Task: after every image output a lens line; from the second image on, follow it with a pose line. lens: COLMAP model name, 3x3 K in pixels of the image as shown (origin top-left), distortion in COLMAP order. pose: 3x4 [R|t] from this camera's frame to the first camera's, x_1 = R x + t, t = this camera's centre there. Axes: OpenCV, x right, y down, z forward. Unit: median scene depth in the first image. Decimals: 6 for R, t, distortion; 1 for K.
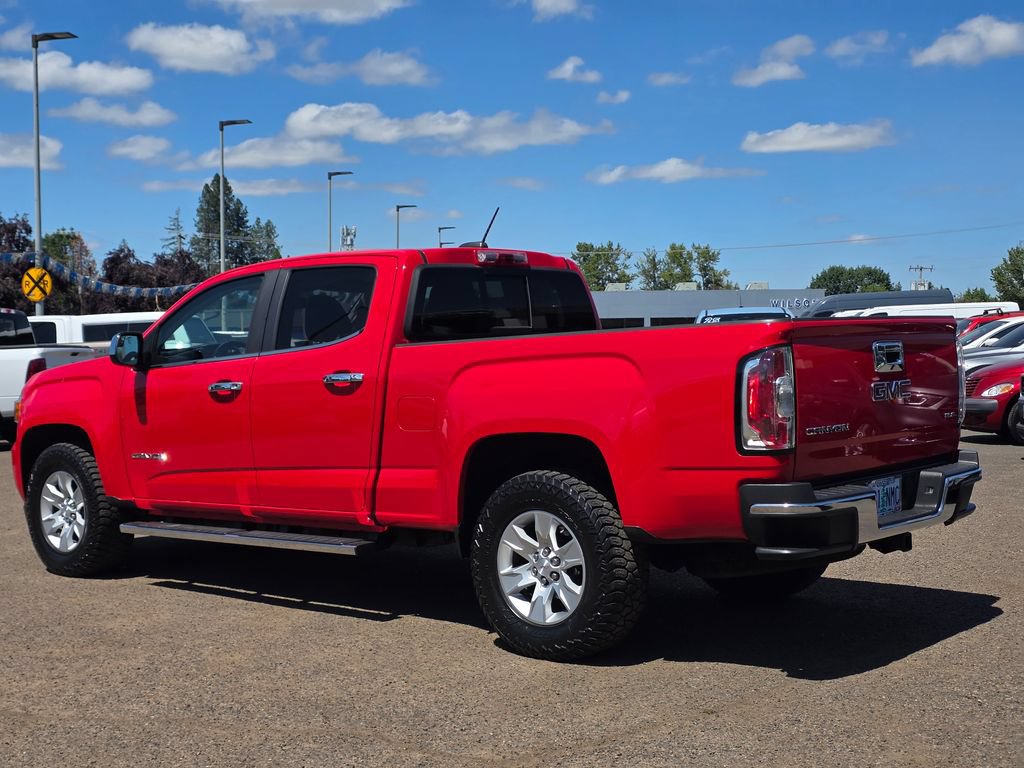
lens RADIAL K [[1393.0, 0, 499.4], [0, 1393.0, 377.5], [0, 0, 1]] dist [0.076731, 0.000000]
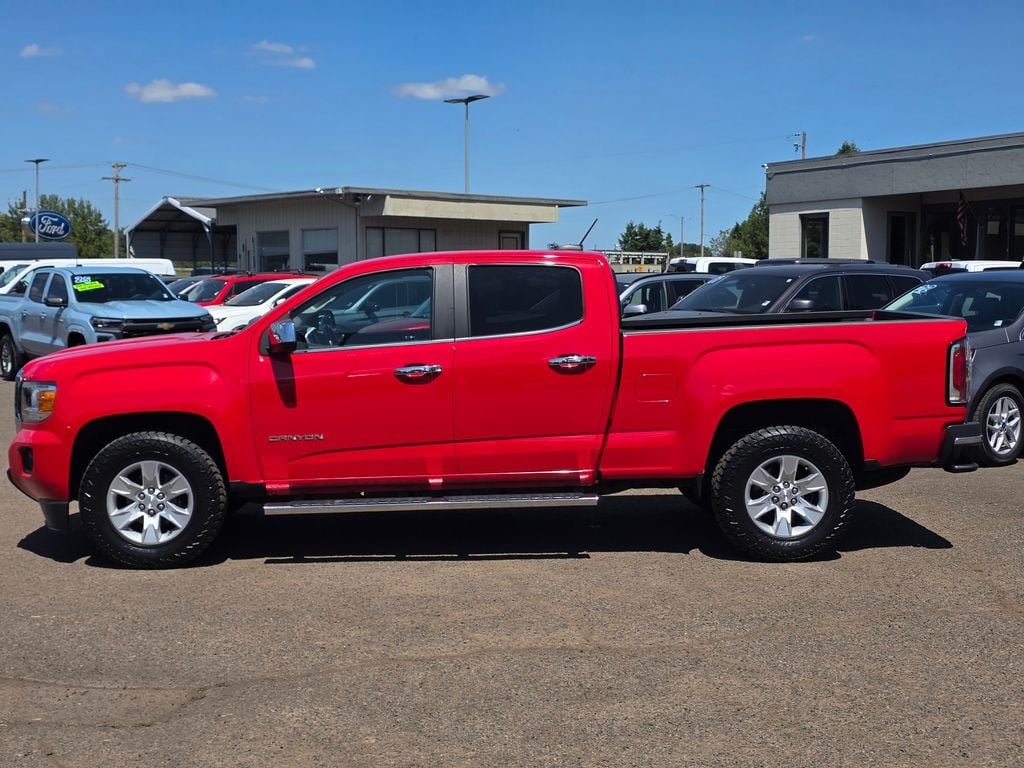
lens RADIAL K [[1371.7, 0, 526.2], [0, 1371.7, 386.0], [0, 0, 1]] dist [0.063254, 0.000000]
pose [[0.727123, -0.038125, 0.685448, -0.952021], [0.006116, 0.998777, 0.049065, -0.035793], [-0.686480, -0.031484, 0.726466, 0.168969]]
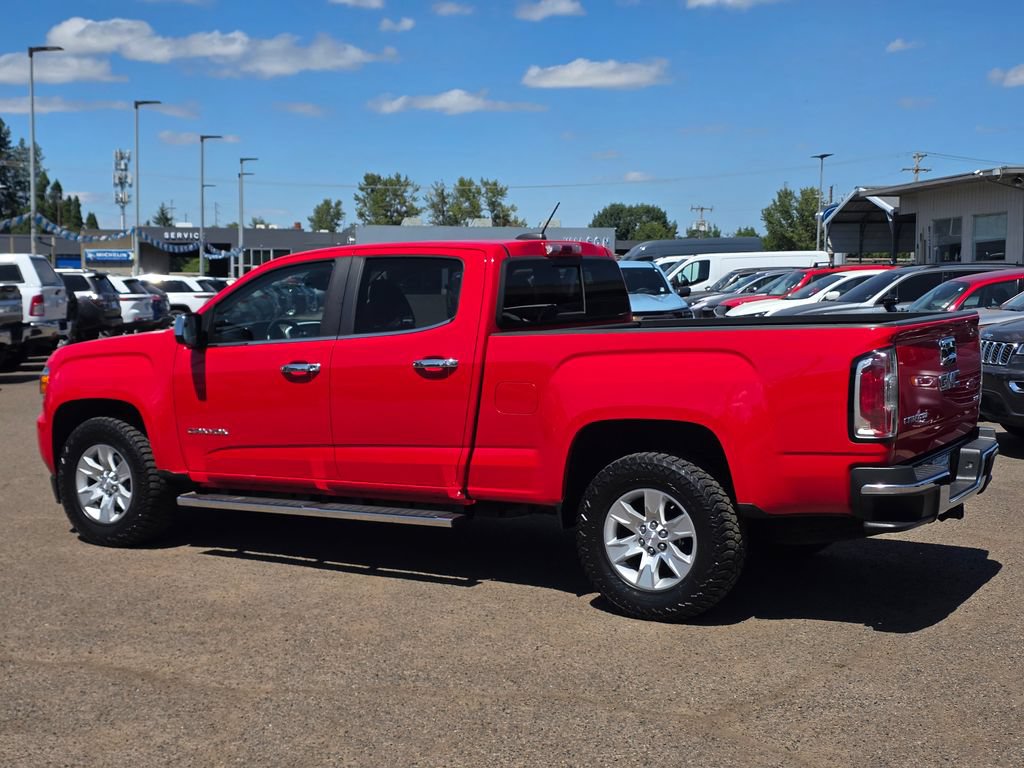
lens RADIAL K [[1393.0, 0, 522.7], [0, 1393.0, 382.9], [0, 0, 1]] dist [0.076731, 0.000000]
pose [[0.985491, -0.002851, 0.169702, -0.228282], [-0.005964, 0.998660, 0.051415, -0.040101], [-0.169621, -0.051681, 0.984153, -0.066395]]
